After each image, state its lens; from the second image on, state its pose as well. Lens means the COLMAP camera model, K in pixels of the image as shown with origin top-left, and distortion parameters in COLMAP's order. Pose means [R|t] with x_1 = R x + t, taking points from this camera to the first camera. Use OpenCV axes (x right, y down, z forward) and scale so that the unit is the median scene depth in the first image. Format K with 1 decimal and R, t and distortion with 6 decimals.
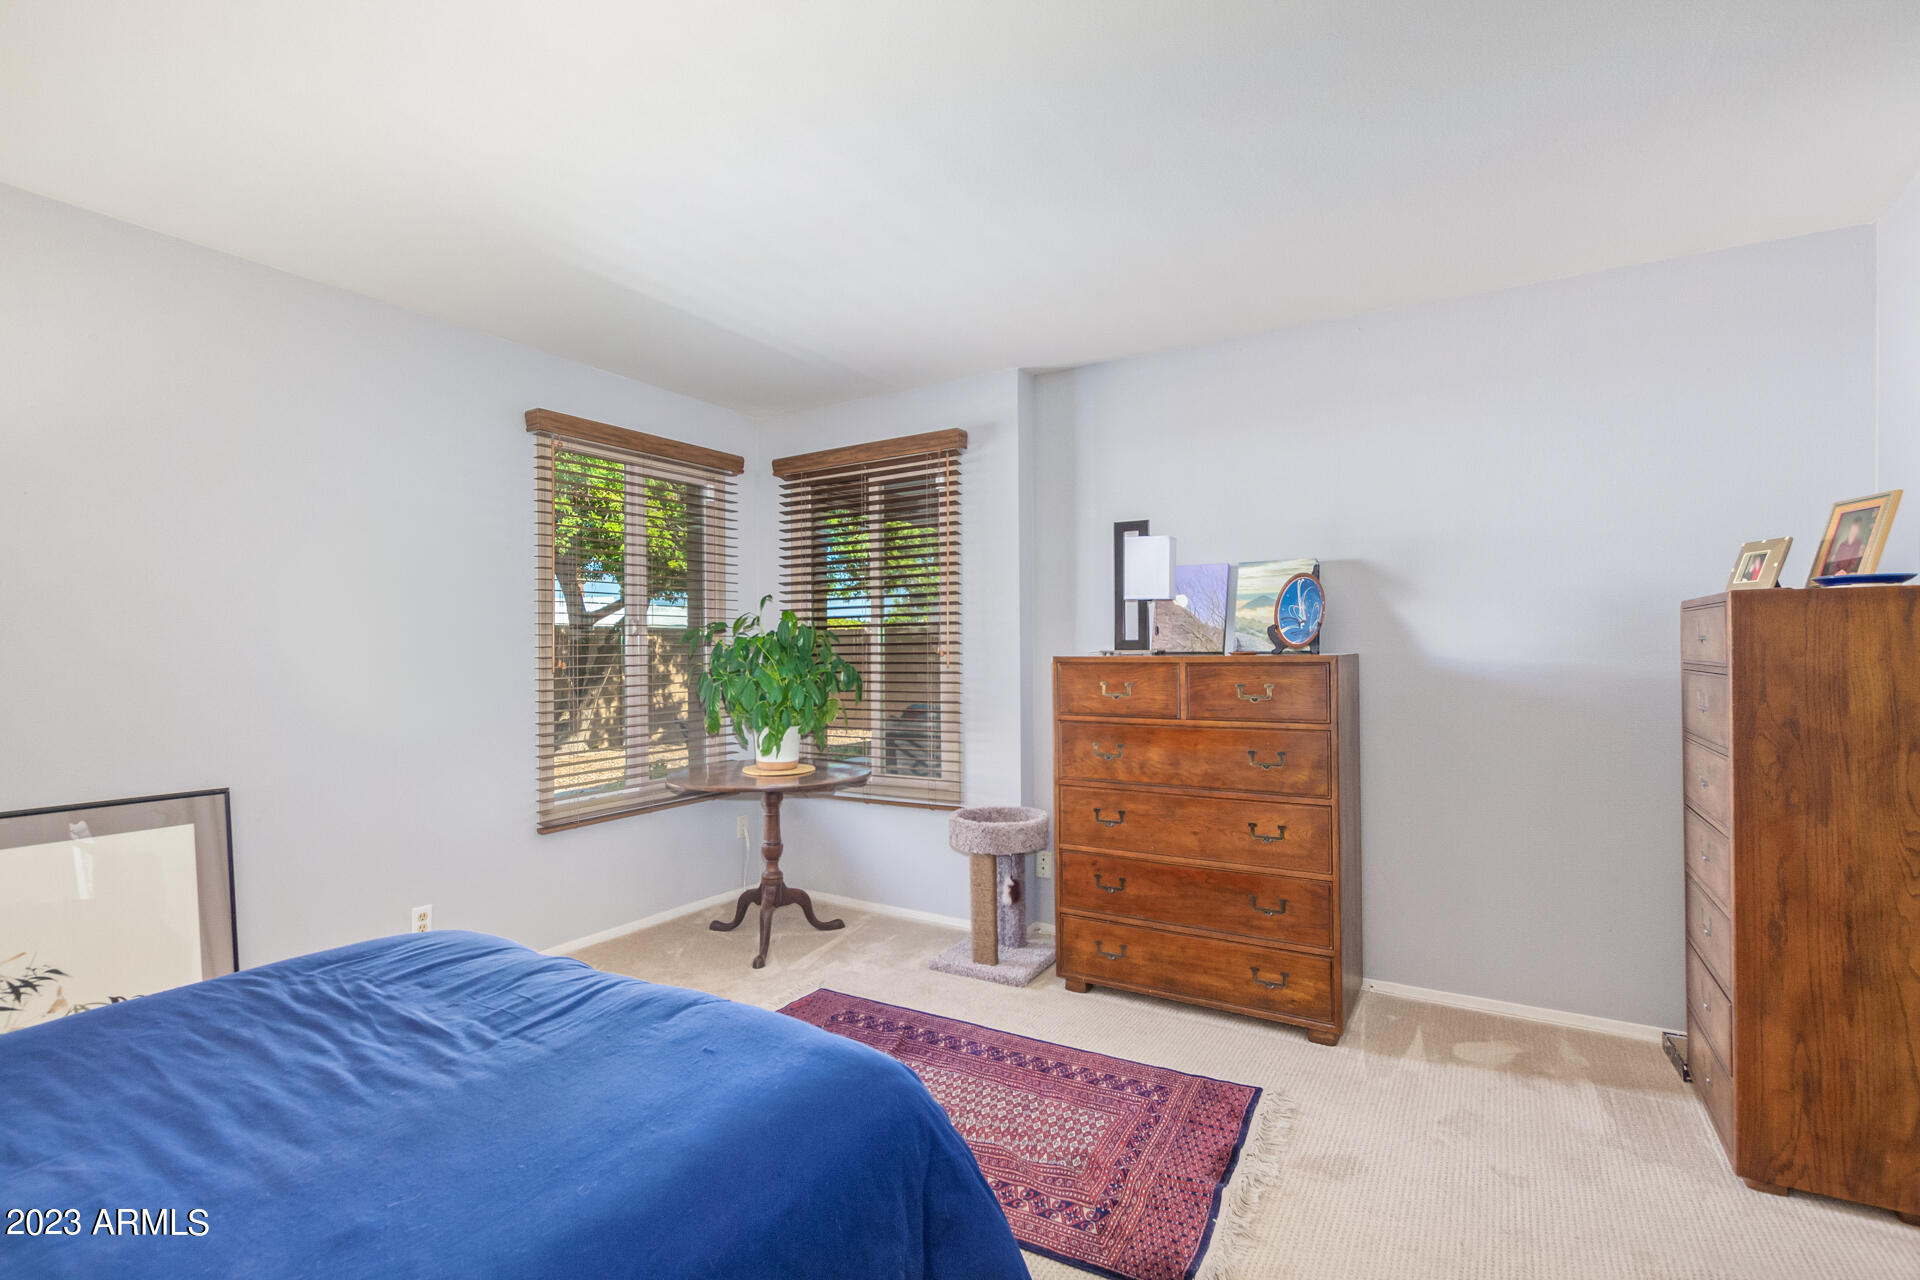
lens RADIAL K [[874.7, 0, 974.5], [0, 874.7, 647.2], [0, 0, 1]] dist [0.007001, -0.006898]
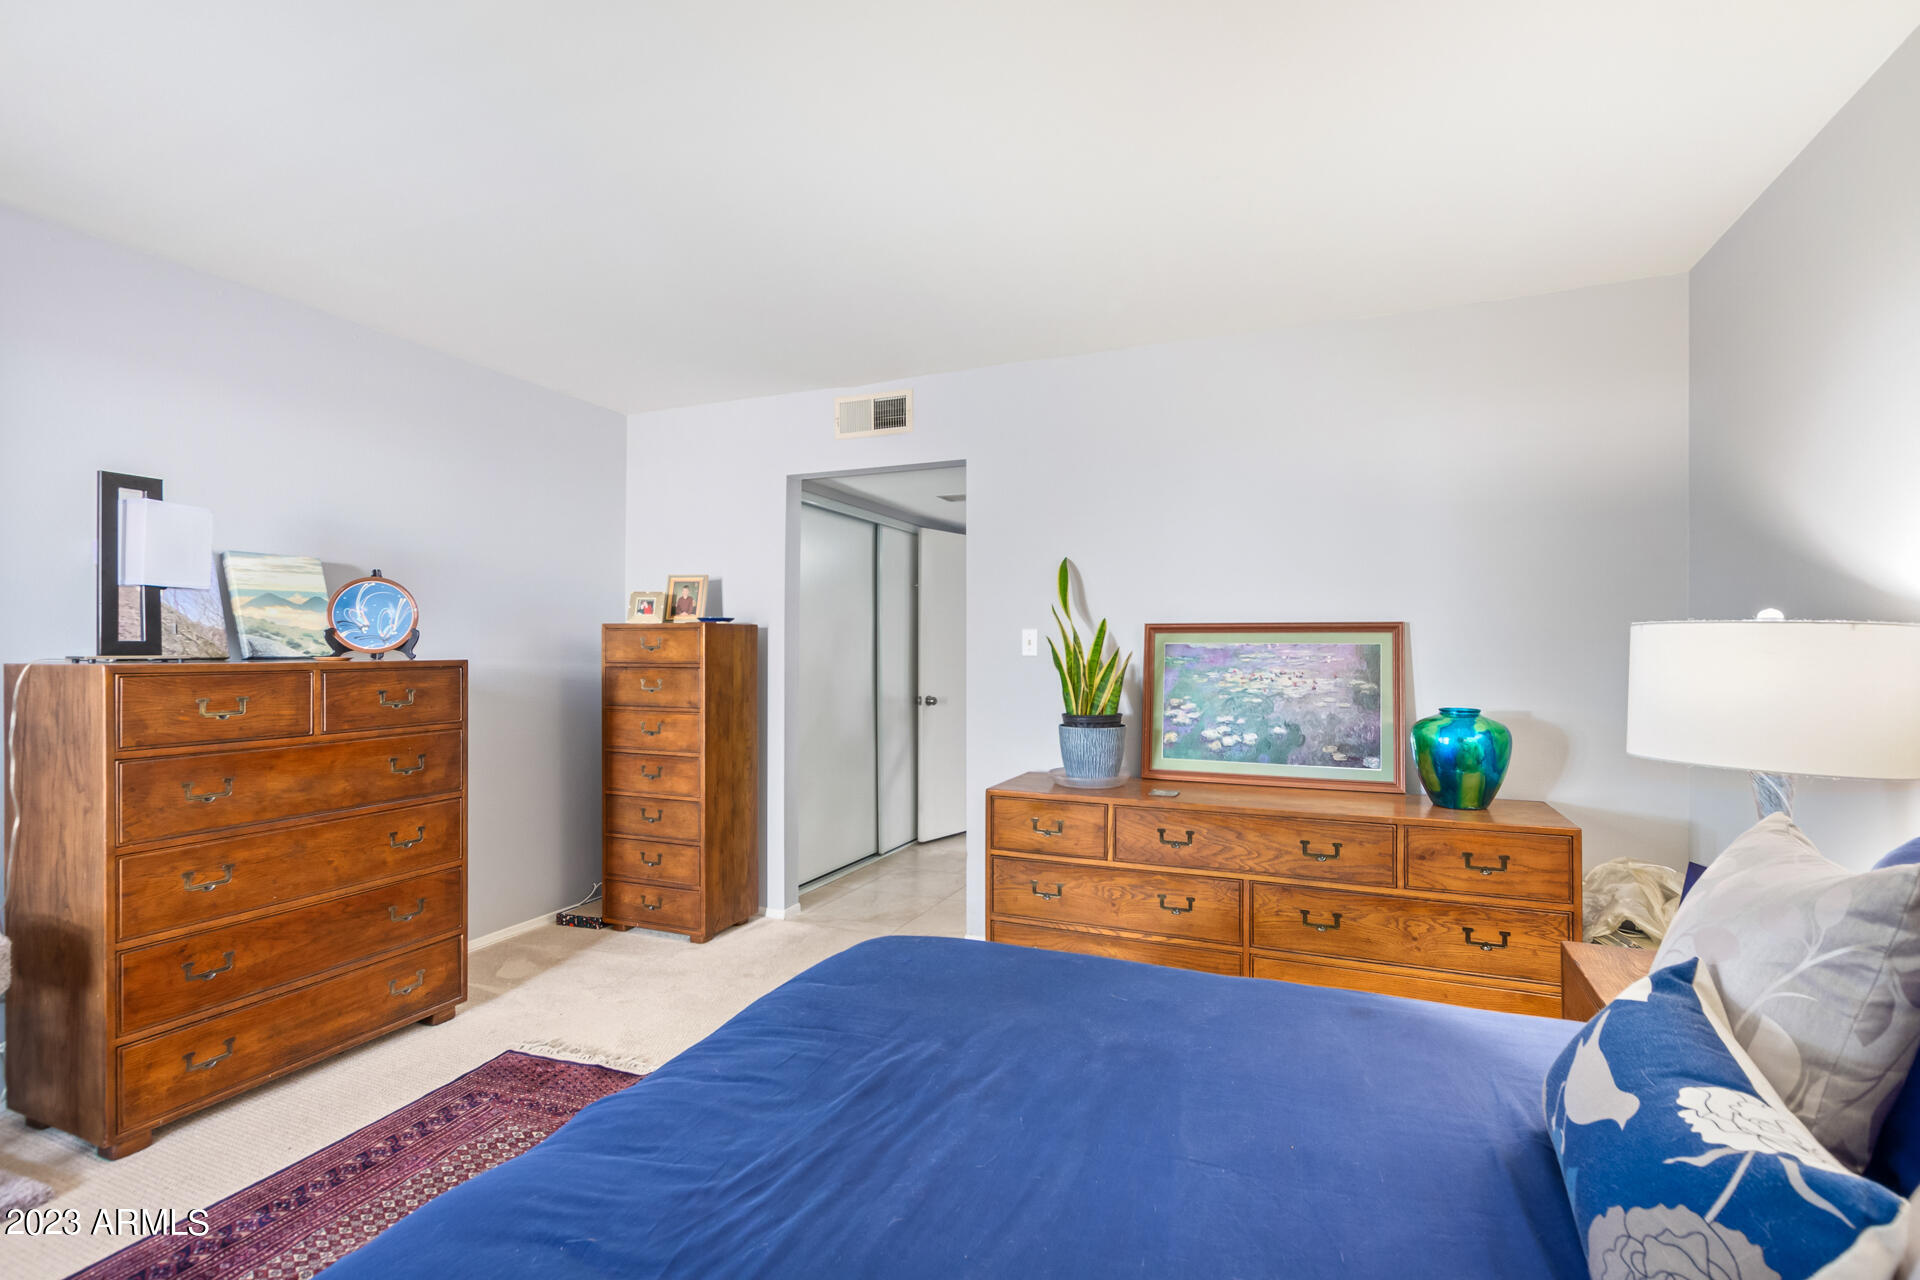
lens RADIAL K [[874.7, 0, 969.2], [0, 874.7, 645.3], [0, 0, 1]] dist [0.007001, -0.006898]
pose [[-0.149854, 0.010343, 0.988654, -0.715211], [-0.001604, 0.999941, -0.010704, 0.001864], [-0.988707, -0.003190, -0.149829, 0.491683]]
